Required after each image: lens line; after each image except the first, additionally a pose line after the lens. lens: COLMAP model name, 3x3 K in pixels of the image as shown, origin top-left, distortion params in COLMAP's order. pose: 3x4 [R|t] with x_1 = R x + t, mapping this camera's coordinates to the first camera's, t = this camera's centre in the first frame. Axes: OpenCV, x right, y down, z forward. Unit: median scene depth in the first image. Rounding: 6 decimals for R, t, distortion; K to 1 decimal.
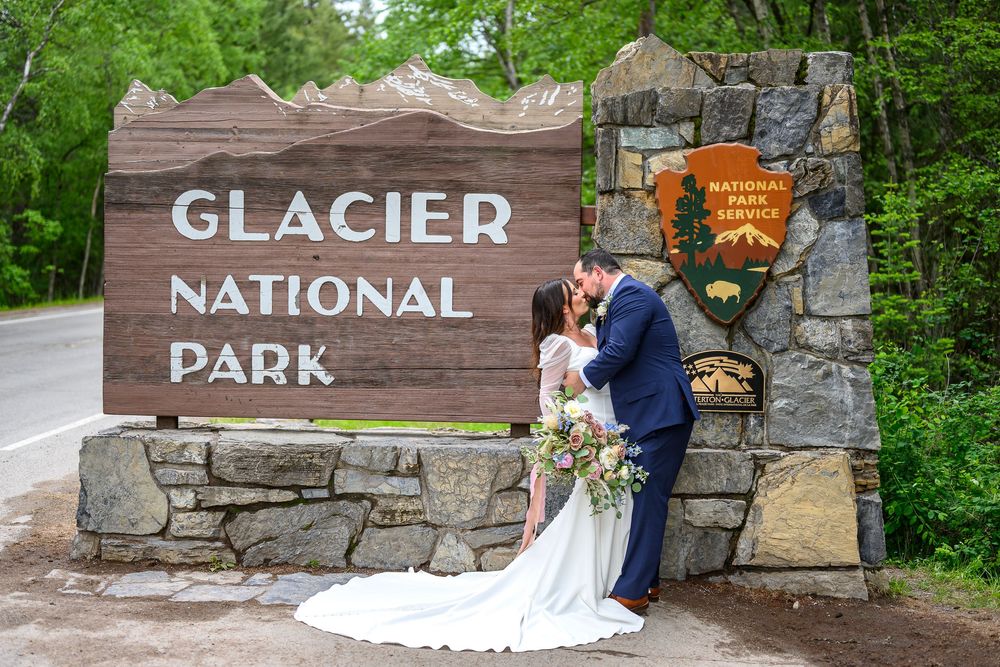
lens RADIAL K [[1507.9, 0, 504.8], [0, 1507.9, 328.7], [0, 0, 1]] dist [0.000489, 0.000000]
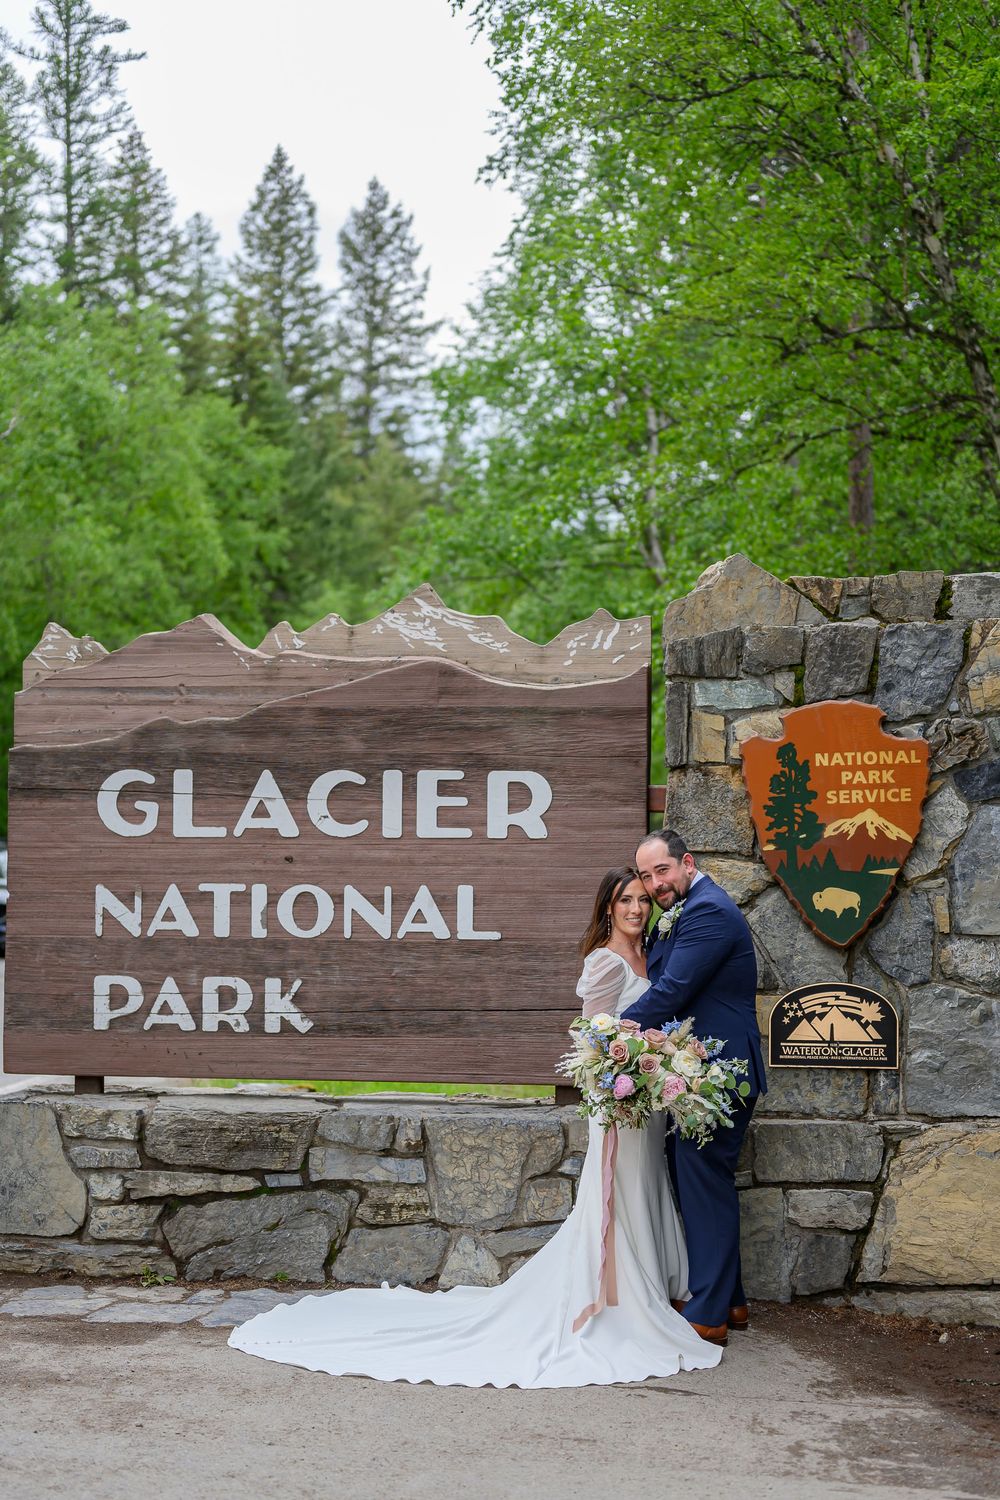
lens RADIAL K [[2427.3, 0, 502.2], [0, 2427.3, 762.2], [0, 0, 1]] dist [-0.002744, 0.000000]
pose [[0.997316, -0.010403, -0.072480, 0.067930], [0.004487, 0.996678, -0.081315, 0.002620], [0.073085, 0.080771, 0.994050, -0.183909]]
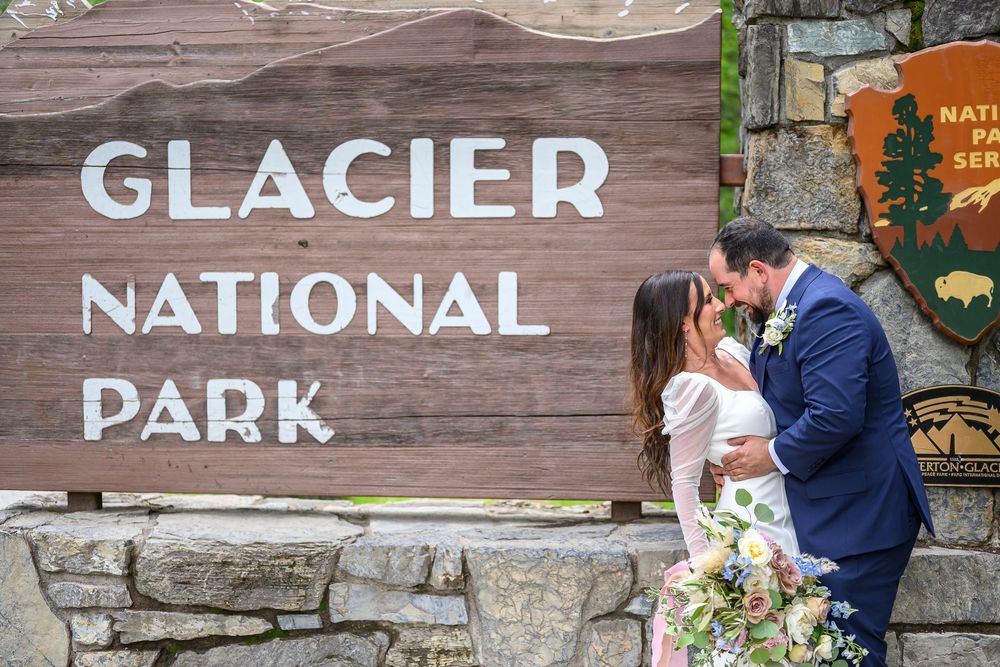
lens RADIAL K [[1507.9, 0, 493.2], [0, 1507.9, 335.0], [0, 0, 1]] dist [0.000489, 0.000000]
pose [[0.997706, -0.011975, -0.066624, -0.002776], [0.012666, 0.999870, 0.009959, -0.014381], [0.066496, -0.010780, 0.997728, 0.380242]]
